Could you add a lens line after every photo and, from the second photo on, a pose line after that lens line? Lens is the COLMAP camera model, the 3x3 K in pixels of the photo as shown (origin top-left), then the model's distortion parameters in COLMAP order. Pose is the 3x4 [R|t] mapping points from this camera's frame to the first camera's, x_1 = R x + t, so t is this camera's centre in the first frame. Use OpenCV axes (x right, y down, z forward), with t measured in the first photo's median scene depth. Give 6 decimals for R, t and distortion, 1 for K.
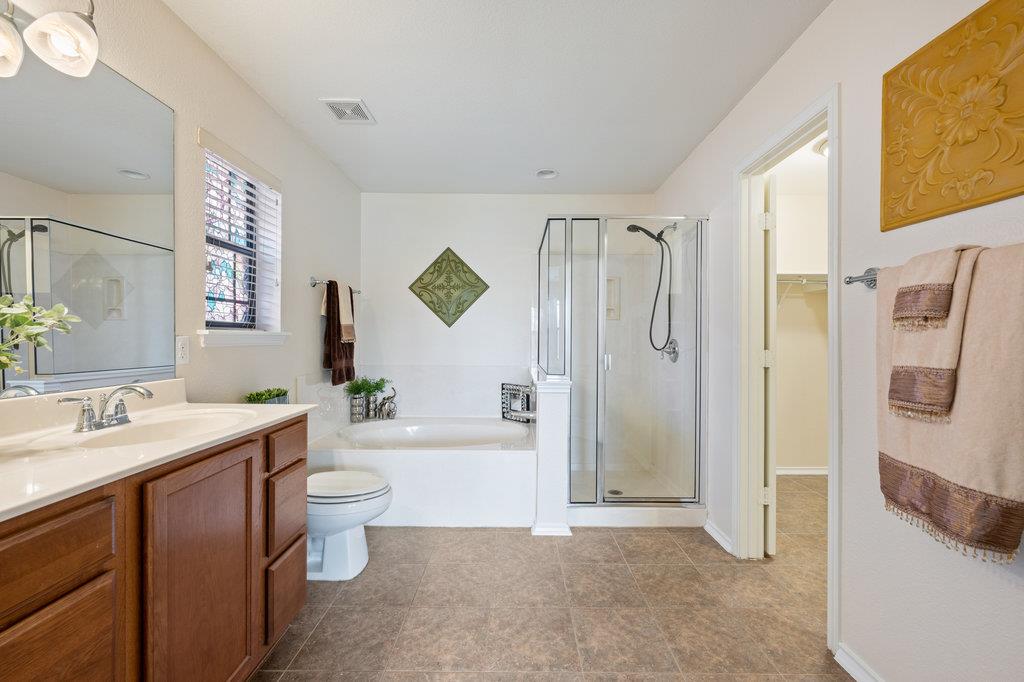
lens RADIAL K [[415.3, 0, 516.1], [0, 415.3, 347.6], [0, 0, 1]] dist [-0.000261, -0.000238]
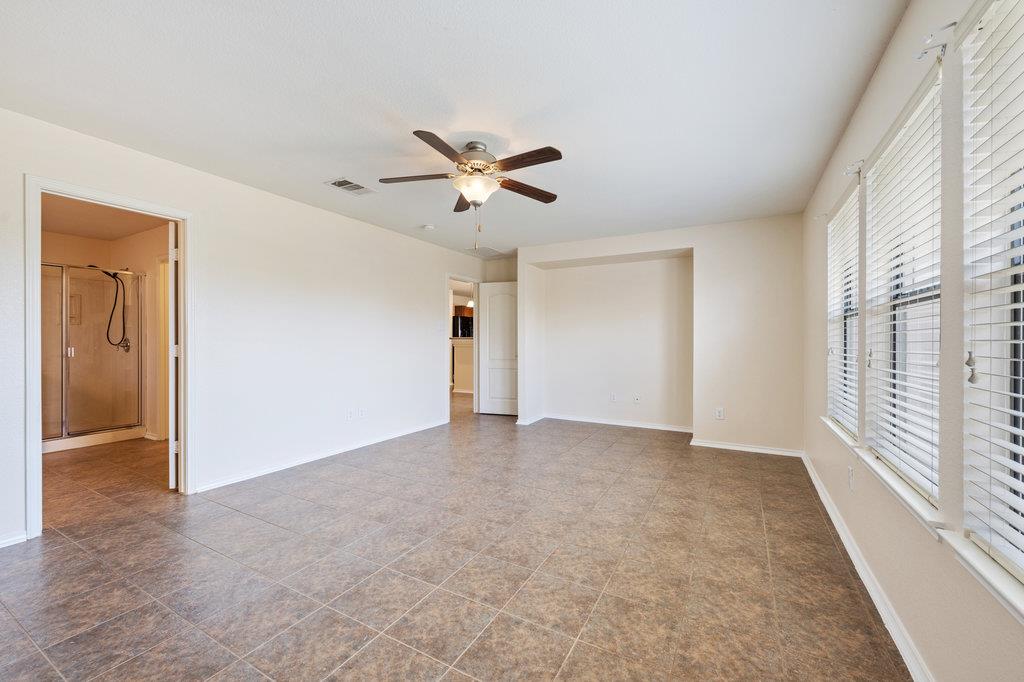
lens RADIAL K [[415.3, 0, 518.6], [0, 415.3, 345.1], [0, 0, 1]] dist [-0.000261, -0.000238]
pose [[0.456412, -0.005815, 0.889749, -0.374222], [-0.005566, 0.999940, 0.009390, -0.017748], [-0.889751, -0.009238, 0.456353, -1.132707]]
